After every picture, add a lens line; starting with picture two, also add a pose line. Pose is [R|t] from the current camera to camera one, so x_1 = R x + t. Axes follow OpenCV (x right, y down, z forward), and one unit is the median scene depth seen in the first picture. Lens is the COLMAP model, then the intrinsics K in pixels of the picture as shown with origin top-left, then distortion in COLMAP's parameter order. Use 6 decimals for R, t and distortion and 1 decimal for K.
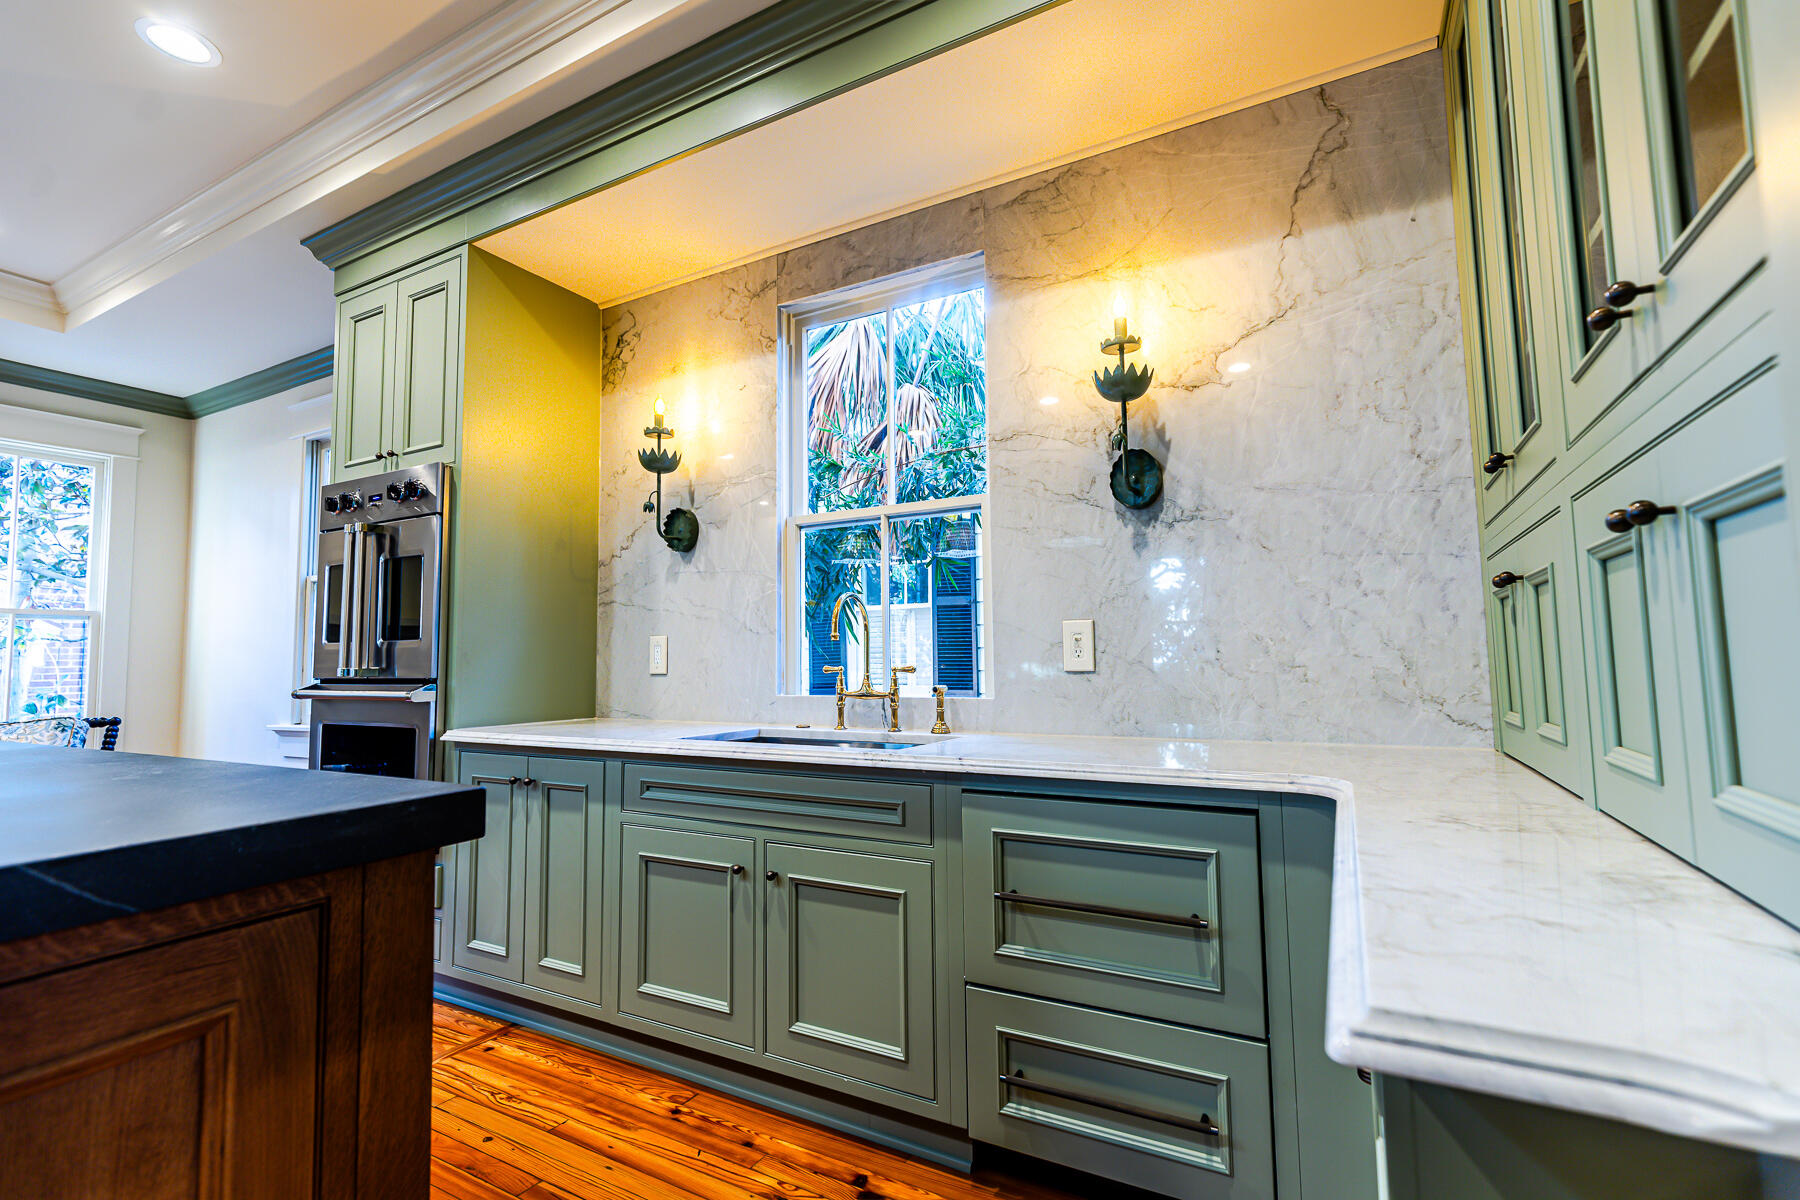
lens RADIAL K [[811.3, 0, 907.9], [0, 811.3, 598.4], [0, 0, 1]] dist [0.008310, -0.001408]
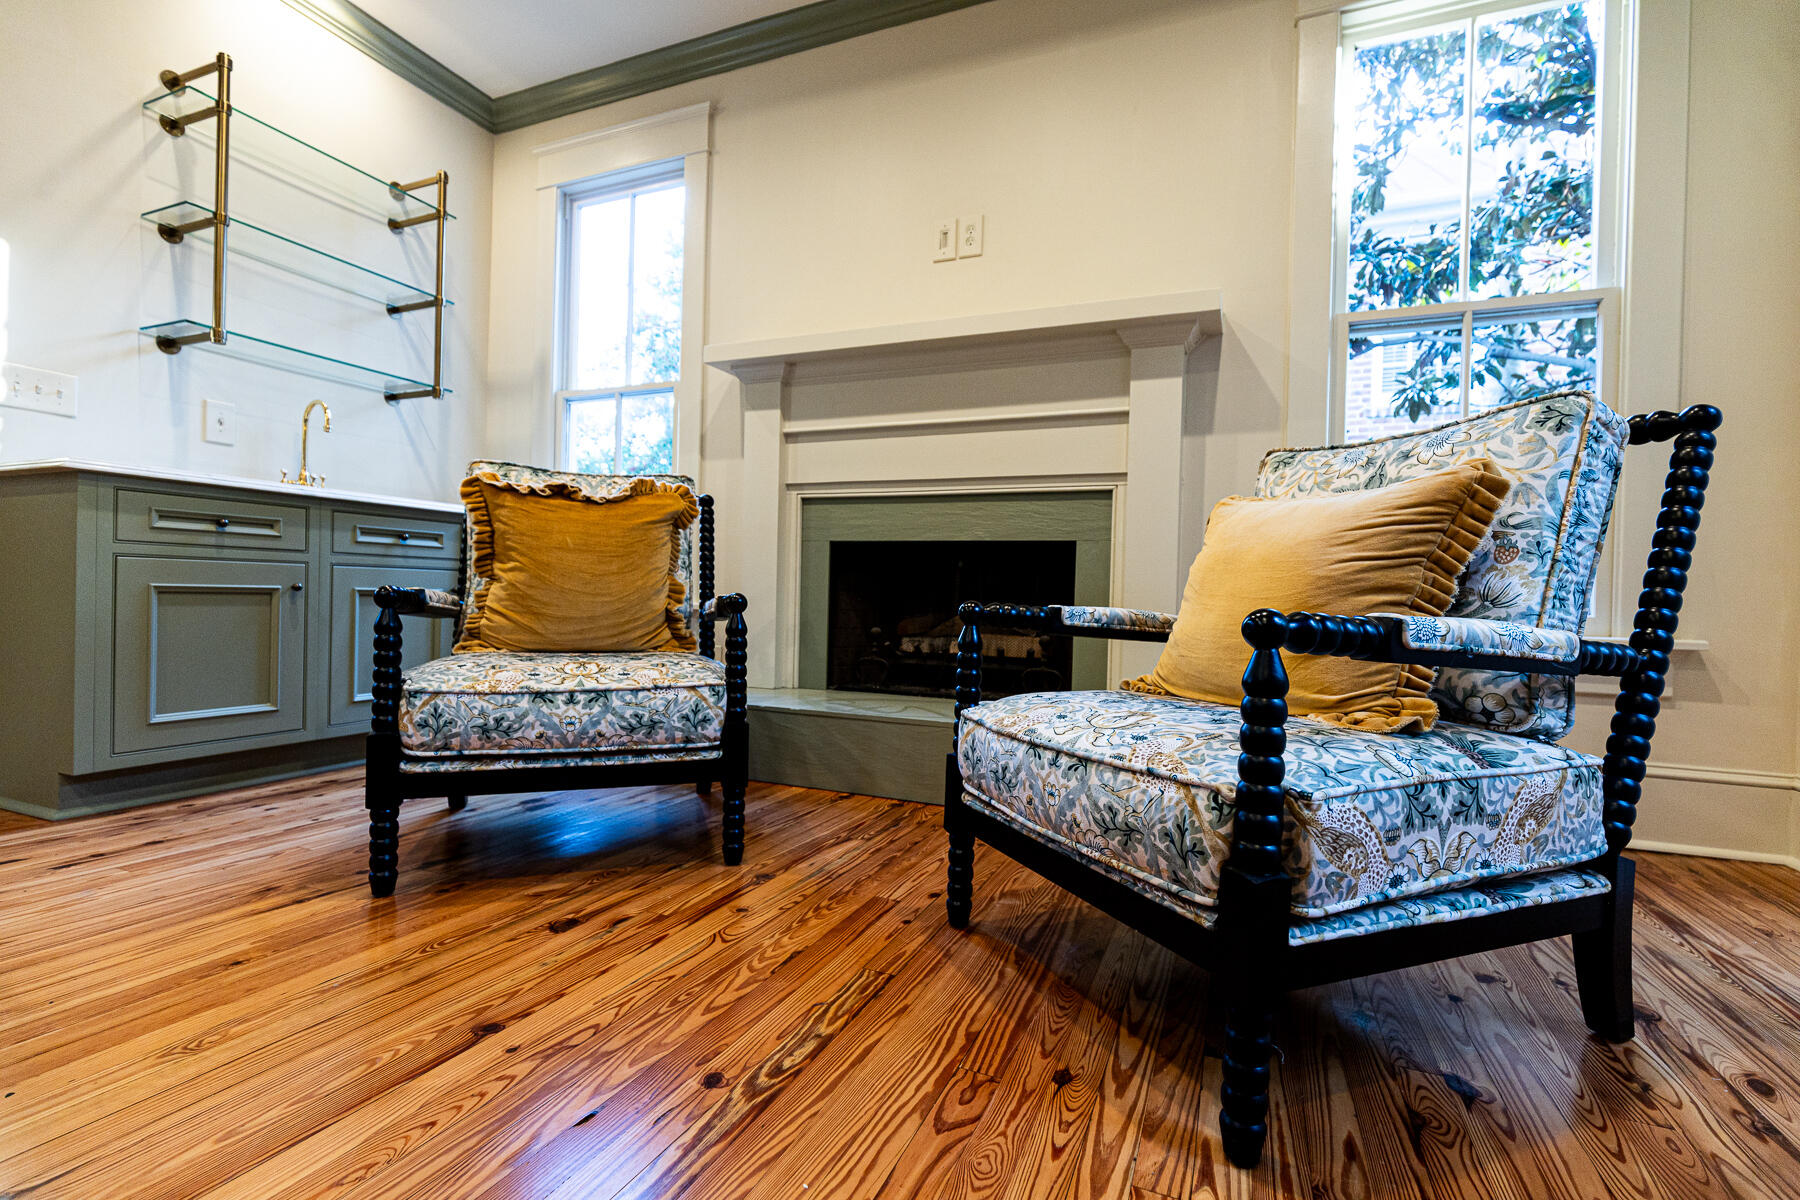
lens RADIAL K [[811.3, 0, 894.5], [0, 811.3, 600.2], [0, 0, 1]] dist [0.008310, -0.001408]
pose [[0.096076, 0.023145, -0.995105, -0.834116], [0.052177, 0.998238, 0.028255, 0.242522], [0.994005, -0.054636, 0.094699, 0.797102]]
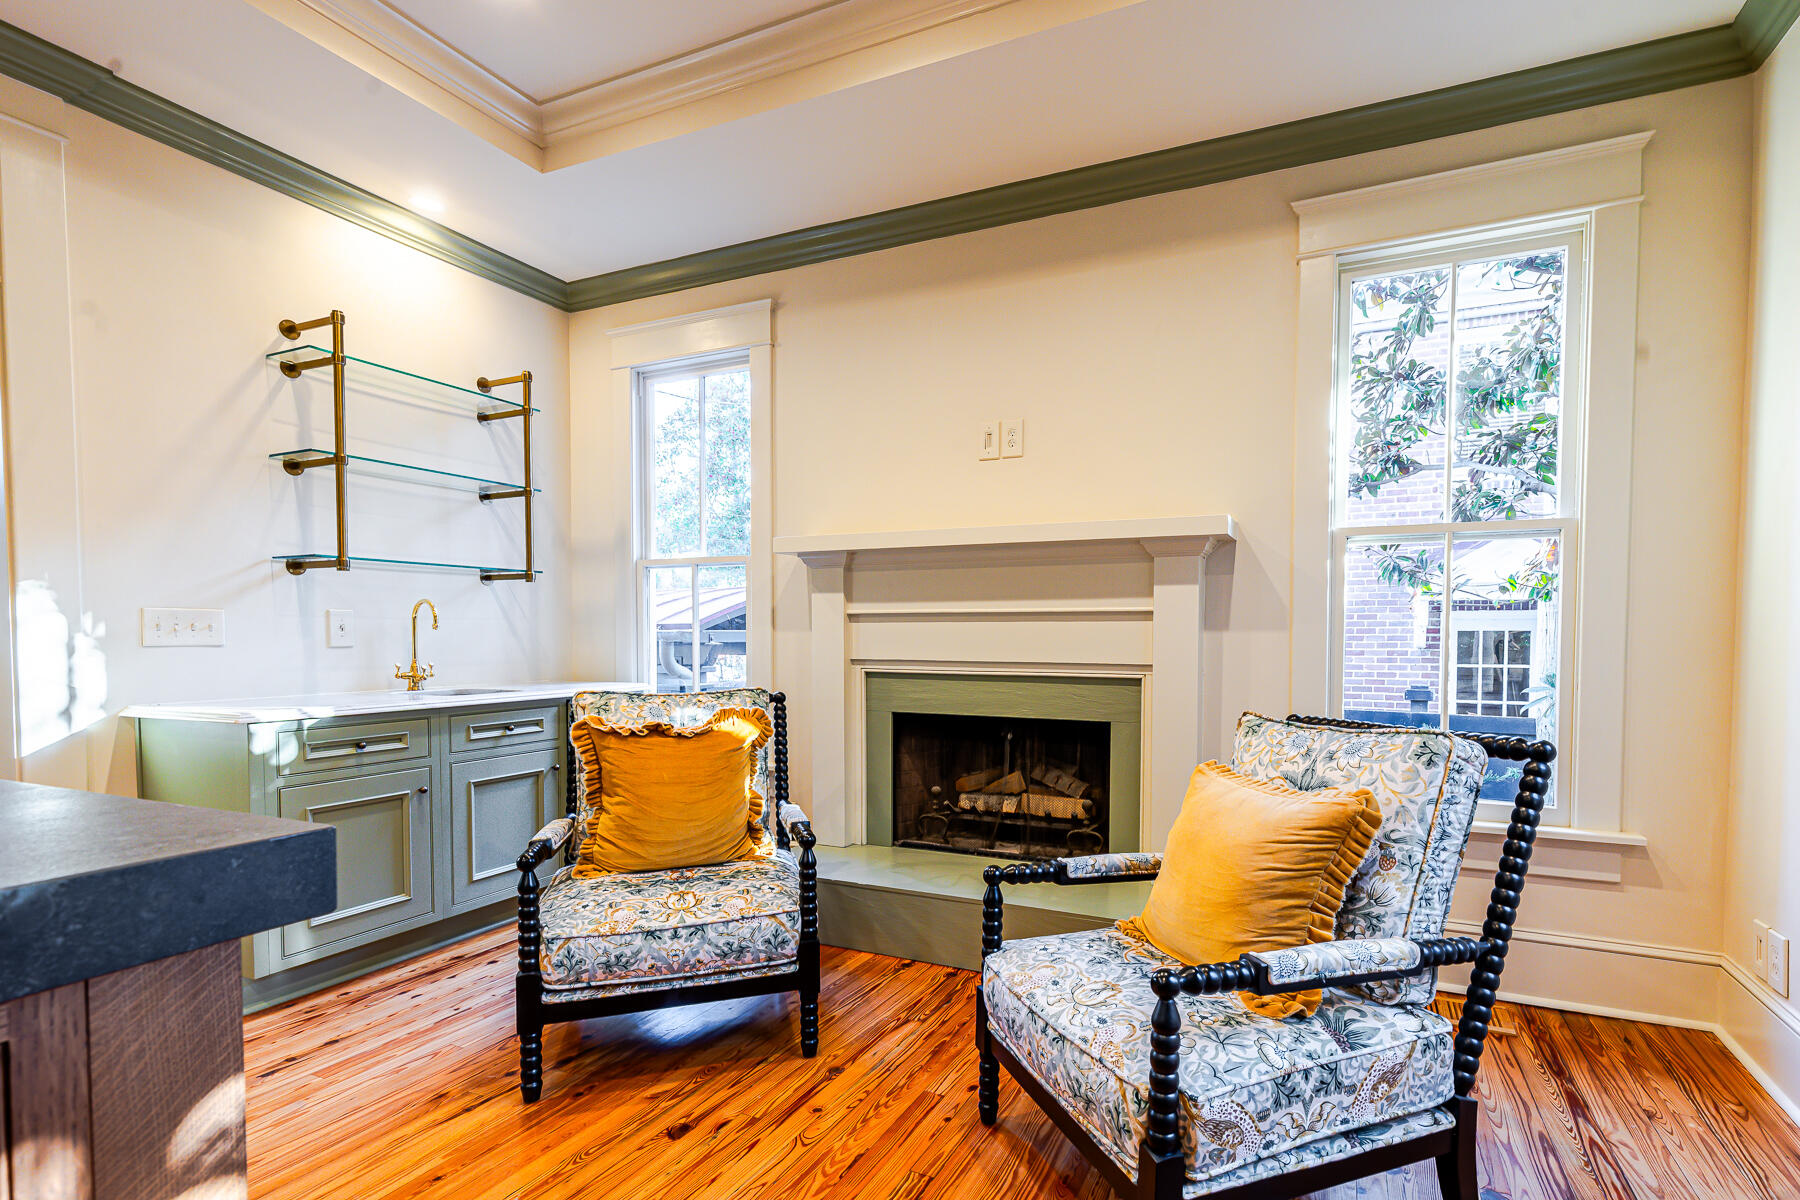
lens RADIAL K [[854.9, 0, 963.1], [0, 854.9, 659.7], [0, 0, 1]] dist [0.020696, -0.003712]
pose [[0.081362, 0.047278, -0.995563, -0.683016], [0.074787, 0.995769, 0.053400, 0.070857], [0.993875, -0.078800, 0.077482, 0.828438]]
